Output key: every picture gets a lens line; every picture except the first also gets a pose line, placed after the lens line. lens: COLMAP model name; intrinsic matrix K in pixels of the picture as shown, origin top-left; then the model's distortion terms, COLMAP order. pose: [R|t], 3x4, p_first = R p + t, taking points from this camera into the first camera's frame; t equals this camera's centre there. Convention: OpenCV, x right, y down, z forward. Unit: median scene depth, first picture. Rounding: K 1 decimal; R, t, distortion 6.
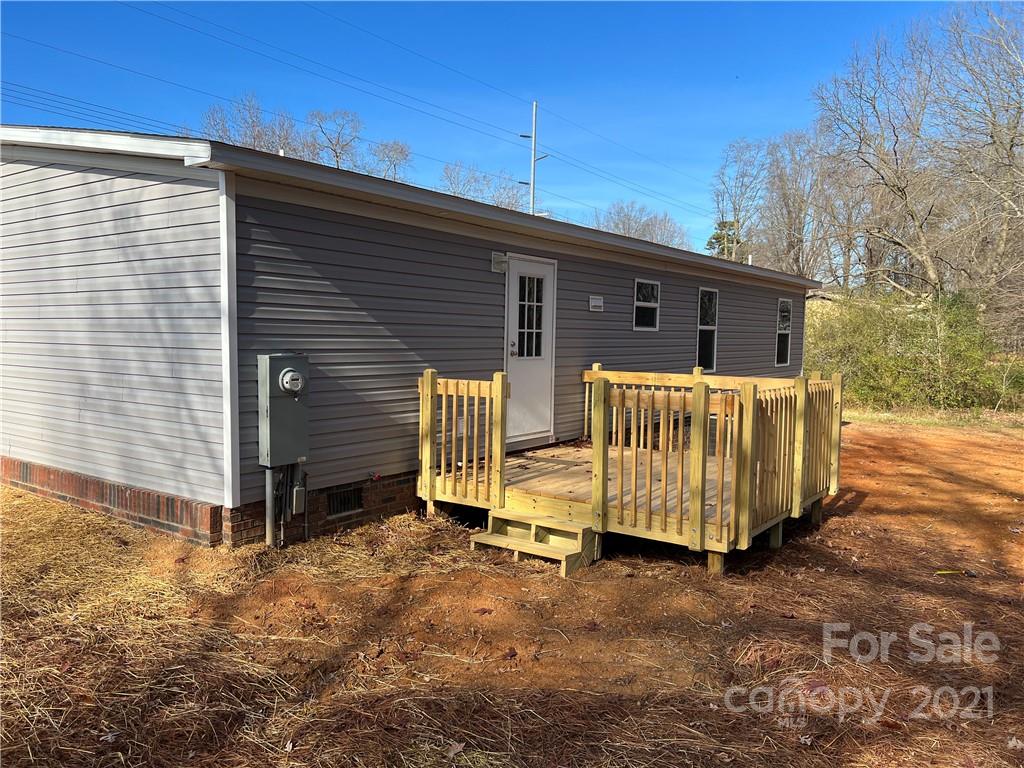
lens RADIAL K [[771.5, 0, 510.8], [0, 771.5, 389.8], [0, 0, 1]] dist [0.054441, -0.049214]
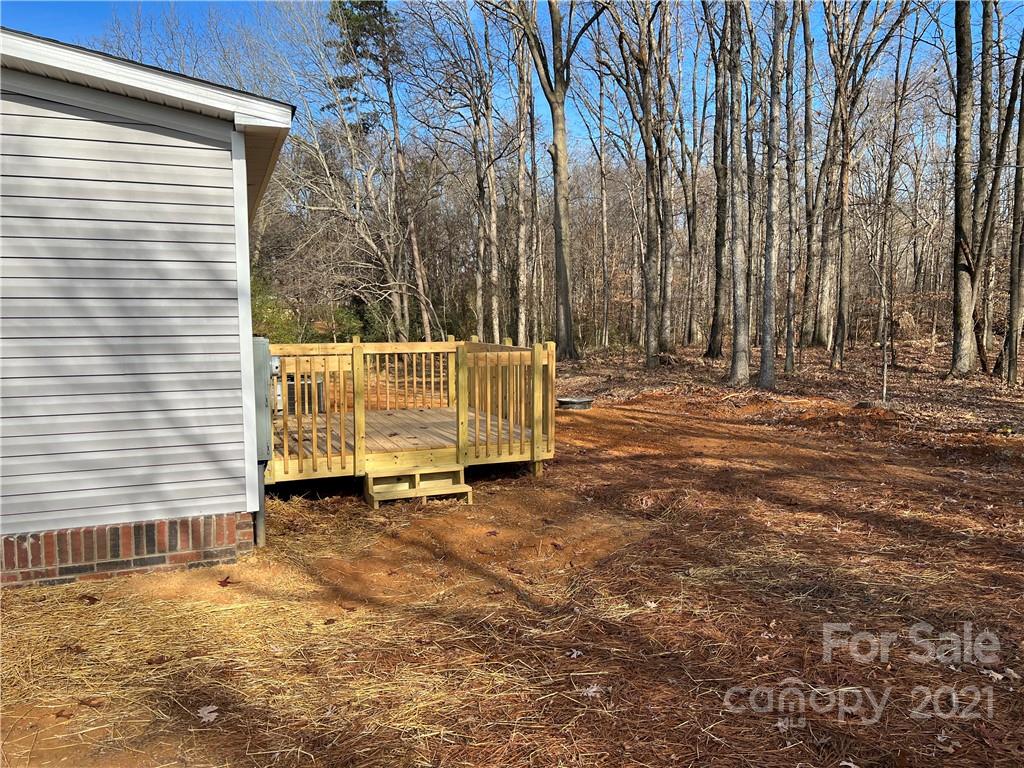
lens RADIAL K [[771.5, 0, 521.0], [0, 771.5, 379.9], [0, 0, 1]] dist [0.054441, -0.049214]
pose [[0.528973, -0.092332, 0.843601, -0.806298], [0.068411, 0.995468, 0.066057, -0.031493], [-0.845877, 0.022769, 0.532892, 0.222631]]
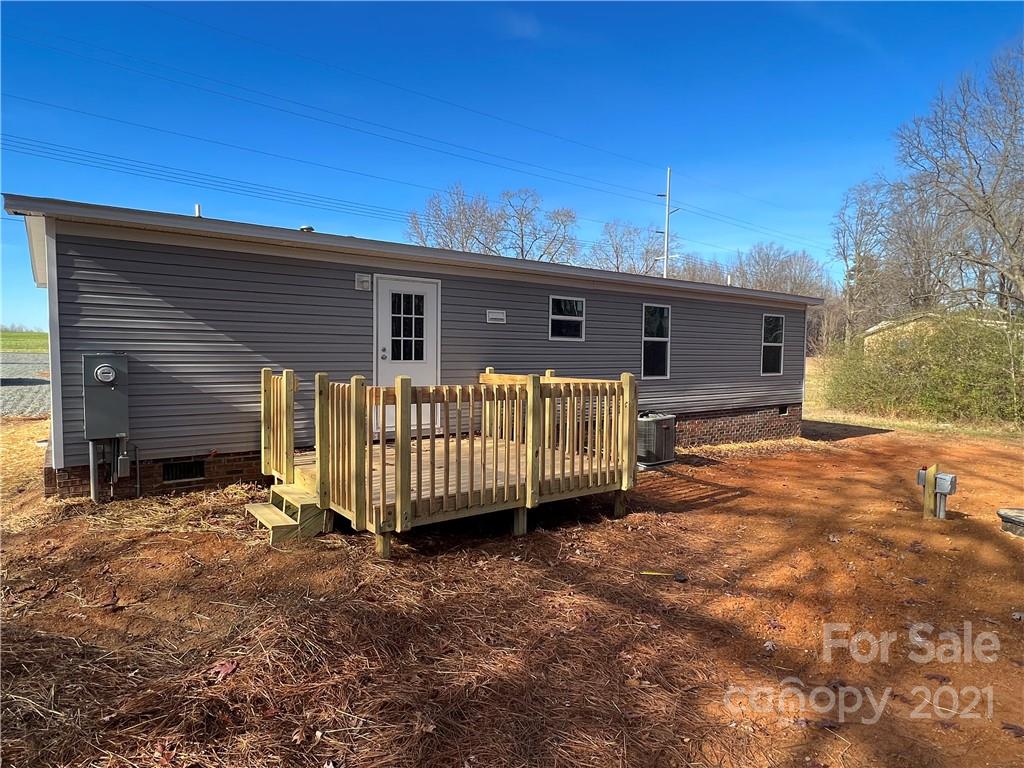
lens RADIAL K [[591.4, 0, 510.1], [0, 591.4, 384.8], [0, 0, 1]] dist [-0.003136, -0.000575]
pose [[0.954923, 0.008740, -0.296725, 0.579772], [-0.015689, 0.999655, -0.021047, 0.014802], [0.296439, 0.024754, 0.954731, 0.224338]]
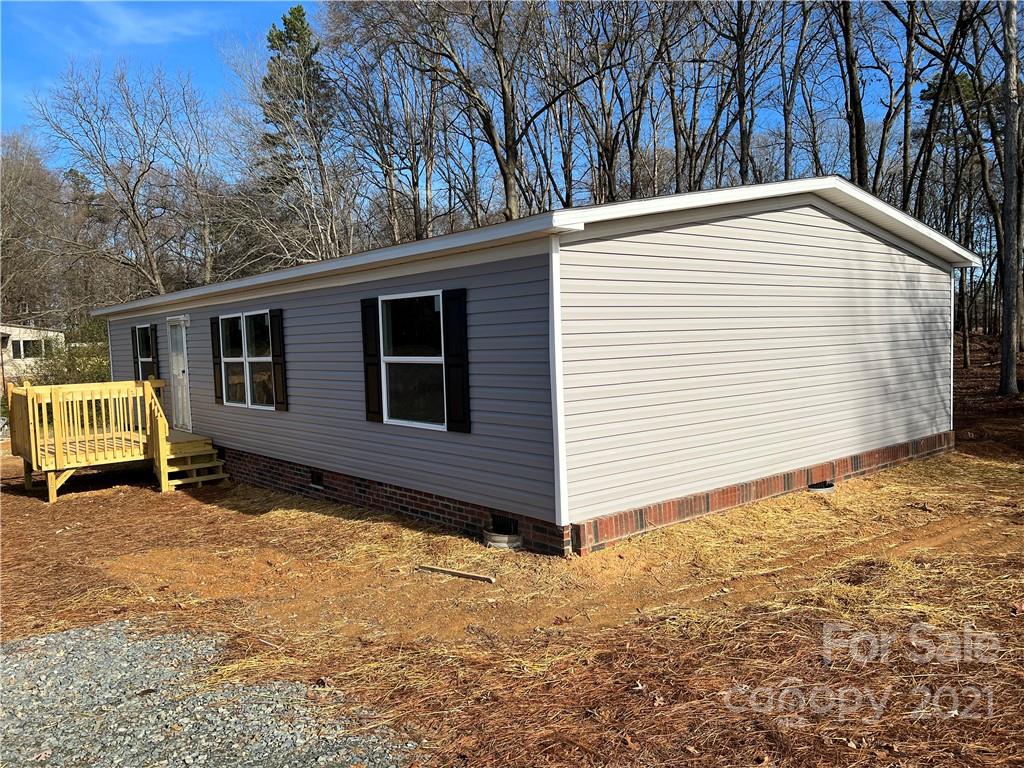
lens RADIAL K [[771.5, 0, 509.4], [0, 771.5, 384.0], [0, 0, 1]] dist [0.054441, -0.049214]
pose [[0.231981, -0.082591, 0.969208, -2.241333], [0.102552, 0.992913, 0.060065, -0.180766], [-0.967299, 0.085460, 0.238807, 1.392096]]
